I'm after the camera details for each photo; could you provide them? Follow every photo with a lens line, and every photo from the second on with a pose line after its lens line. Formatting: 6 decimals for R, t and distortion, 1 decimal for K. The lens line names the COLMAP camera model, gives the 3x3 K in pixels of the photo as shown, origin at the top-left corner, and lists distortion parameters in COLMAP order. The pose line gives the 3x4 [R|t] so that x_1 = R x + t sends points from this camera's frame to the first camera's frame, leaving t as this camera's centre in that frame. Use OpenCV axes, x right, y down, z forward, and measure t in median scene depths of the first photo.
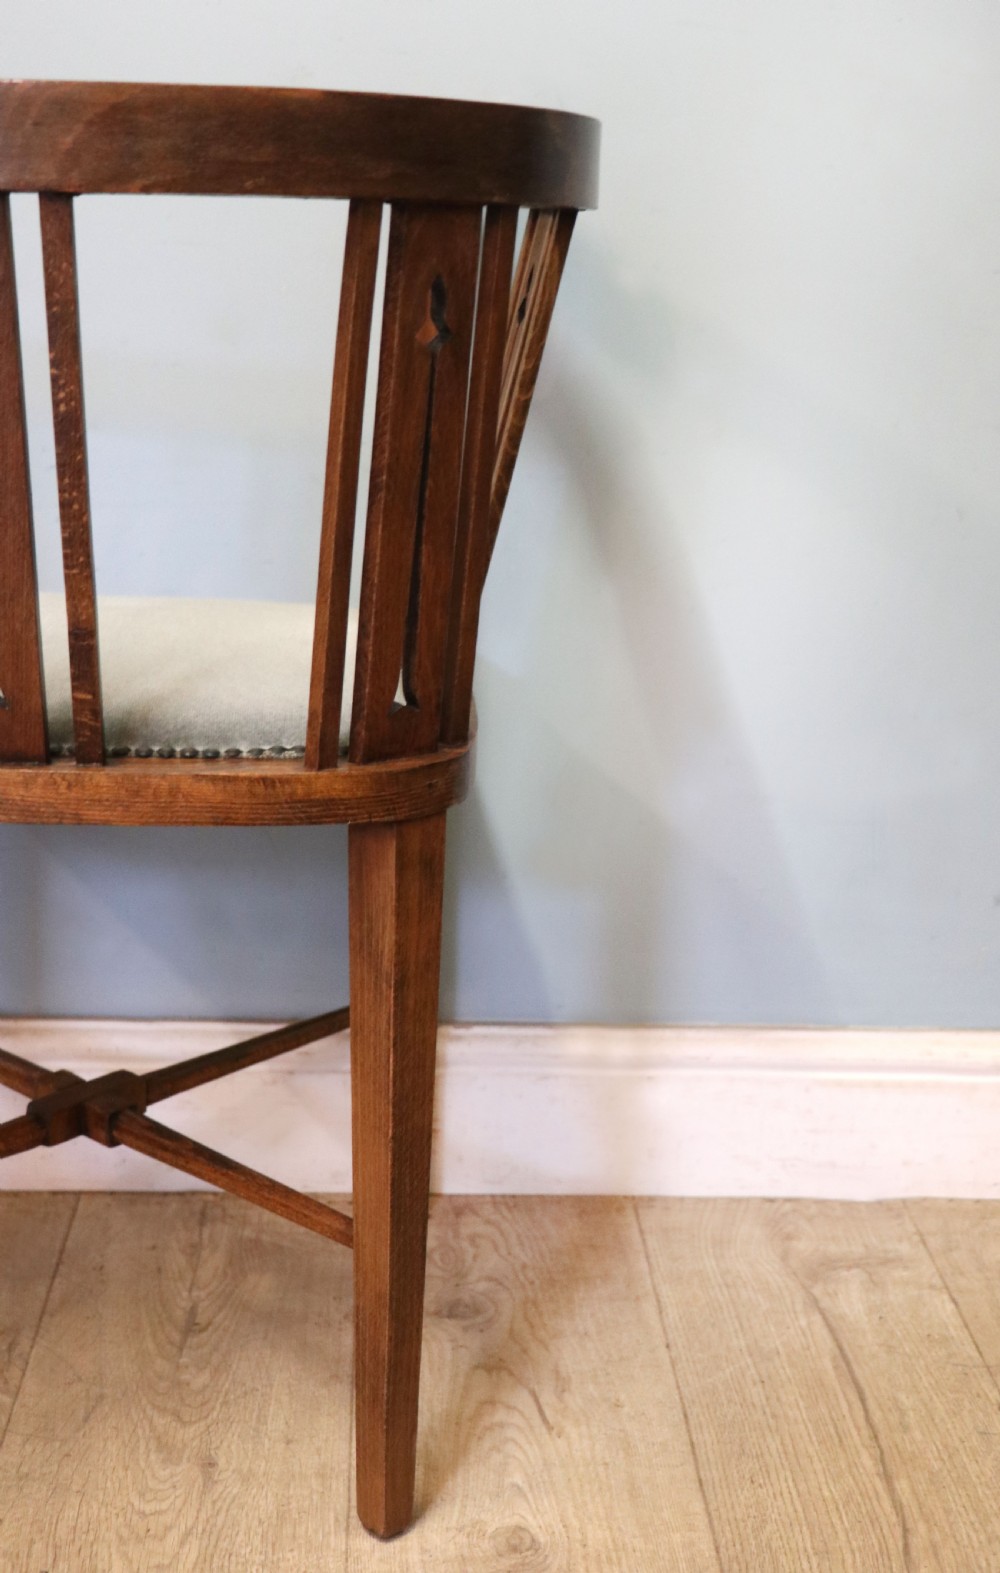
lens RADIAL K [[2291.2, 0, 497.6], [0, 2291.2, 719.0], [0, 0, 1]] dist [0.117028, 0.000000]
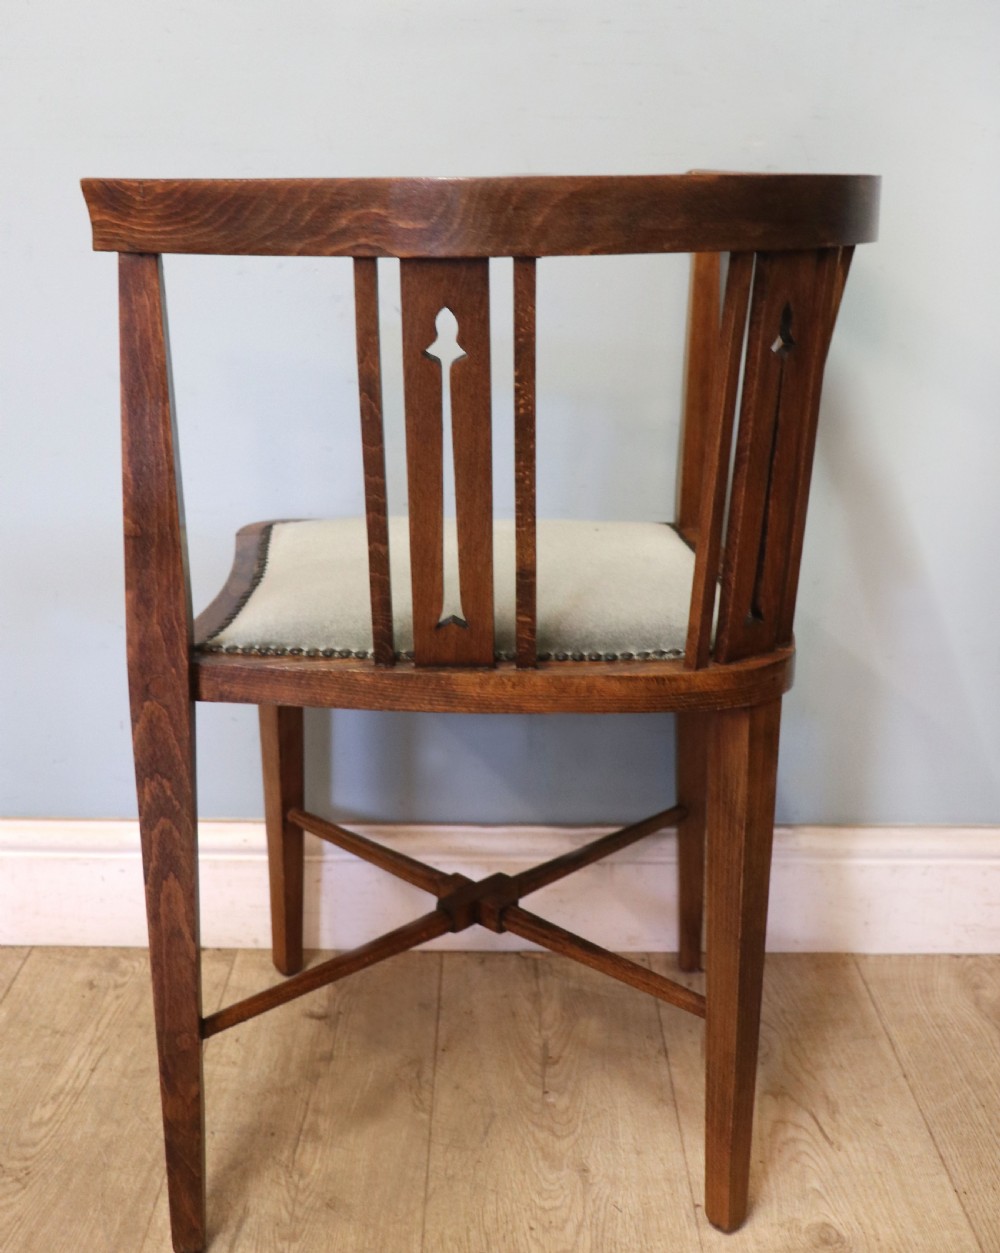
lens RADIAL K [[1697.7, 0, 499.7], [0, 1697.7, 528.5], [0, 0, 1]] dist [0.059441, 0.000000]
pose [[0.999102, -0.012459, -0.040499, -0.127322], [0.012503, 0.999921, 0.000821, -0.052811], [0.040486, -0.001327, 0.999179, 0.005233]]
